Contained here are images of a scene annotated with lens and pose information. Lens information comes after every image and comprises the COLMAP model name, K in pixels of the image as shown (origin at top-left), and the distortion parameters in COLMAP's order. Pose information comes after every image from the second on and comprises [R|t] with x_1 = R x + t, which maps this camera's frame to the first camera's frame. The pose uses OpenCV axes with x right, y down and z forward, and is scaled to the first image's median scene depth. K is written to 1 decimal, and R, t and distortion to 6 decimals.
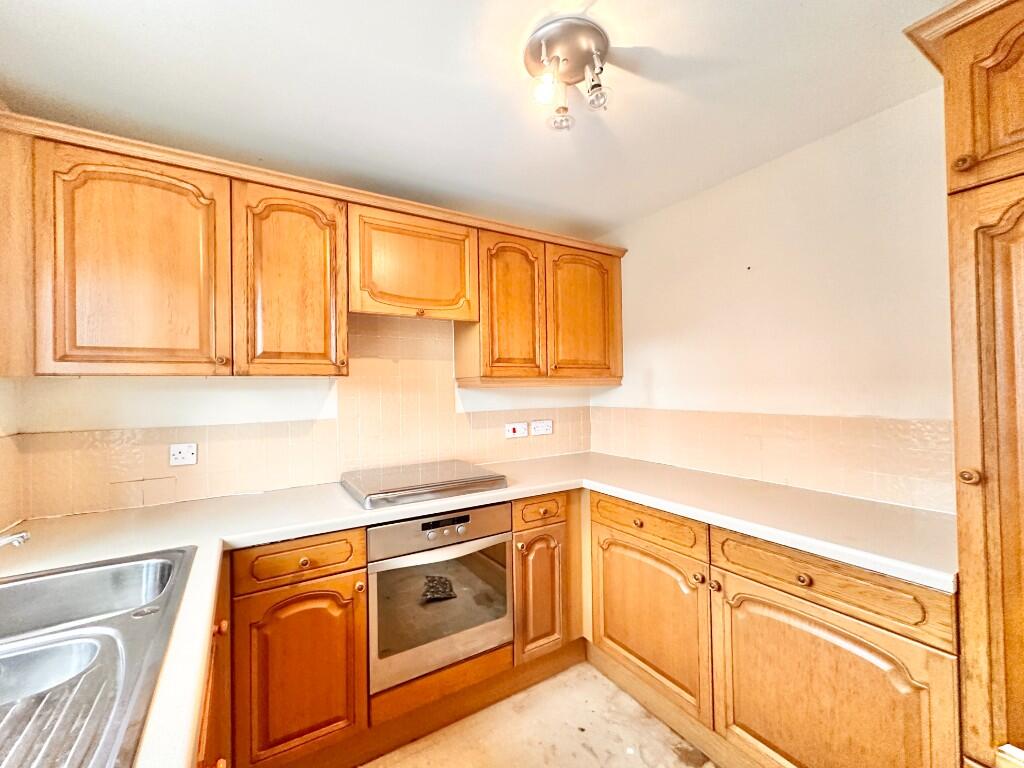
lens RADIAL K [[418.4, 0, 509.3], [0, 418.4, 382.3], [0, 0, 1]] dist [0.000839, 0.000535]
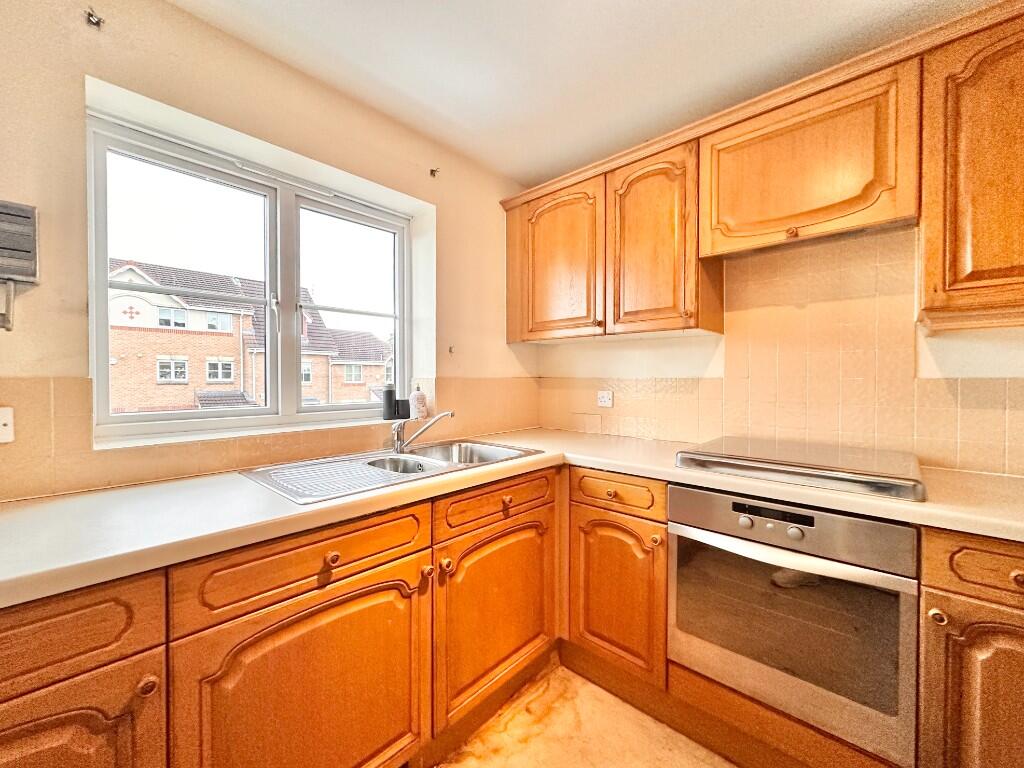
lens RADIAL K [[418.4, 0, 509.3], [0, 418.4, 382.3], [0, 0, 1]] dist [0.000839, 0.000535]
pose [[0.269384, 0.025495, -0.962695, 0.414636], [0.004882, 0.999601, 0.027839, 0.080595], [0.963020, -0.012199, 0.269152, 0.355928]]
